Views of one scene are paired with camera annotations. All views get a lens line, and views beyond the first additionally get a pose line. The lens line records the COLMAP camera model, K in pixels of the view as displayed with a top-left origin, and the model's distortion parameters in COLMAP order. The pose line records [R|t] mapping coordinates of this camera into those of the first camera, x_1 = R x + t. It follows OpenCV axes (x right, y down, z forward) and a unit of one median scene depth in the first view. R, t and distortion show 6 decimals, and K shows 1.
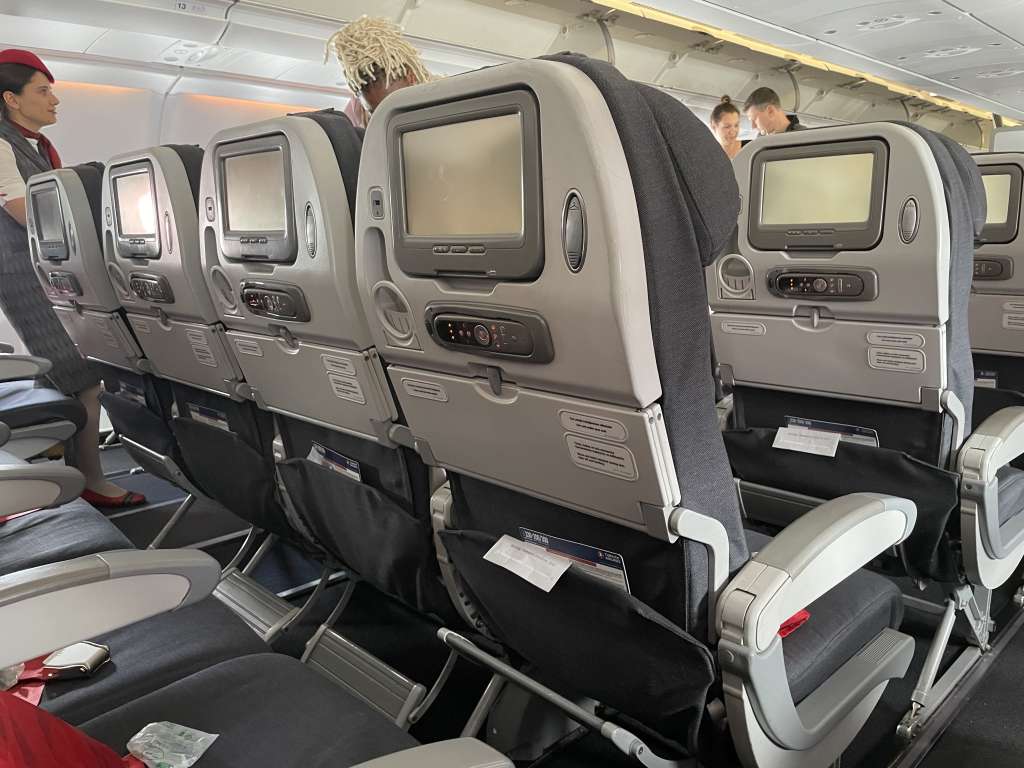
lens RADIAL K [[779.9, 0, 512.0], [0, 779.9, 384.0], [0, 0, 1]] dist [0.082734, -0.125623]
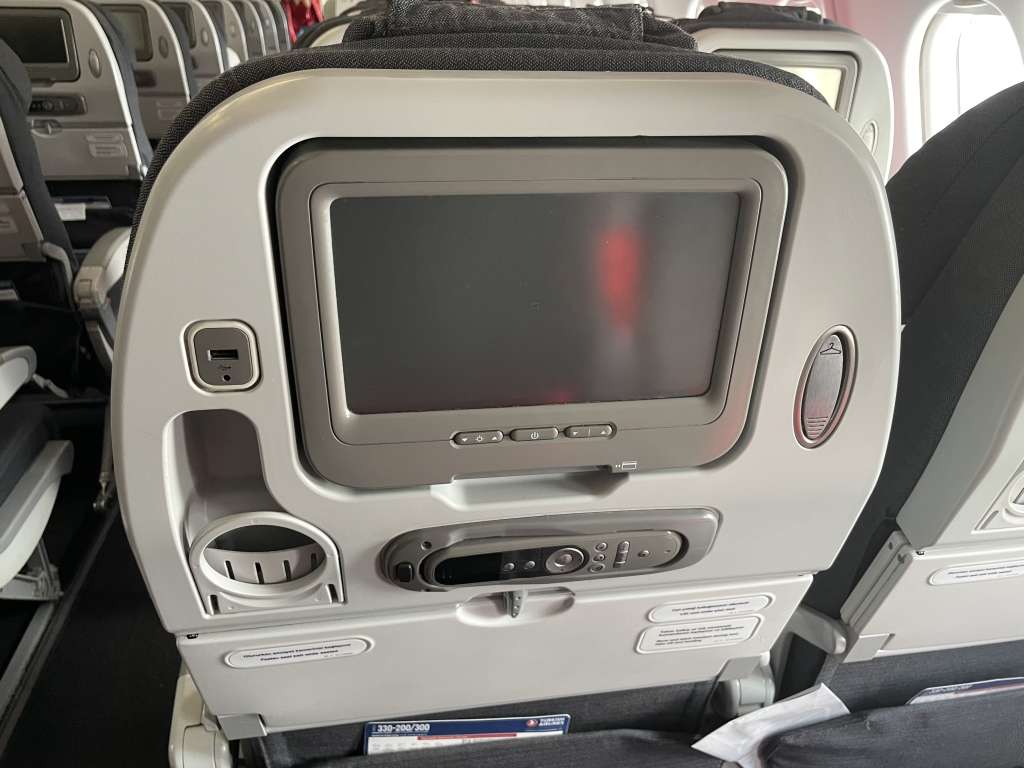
lens RADIAL K [[779.9, 0, 512.0], [0, 779.9, 384.0], [0, 0, 1]] dist [0.082734, -0.125623]
pose [[0.568581, -0.331643, 0.752814, -0.566046], [0.119471, 0.938722, 0.323309, -0.007935], [-0.813906, -0.093888, 0.573361, -0.873954]]
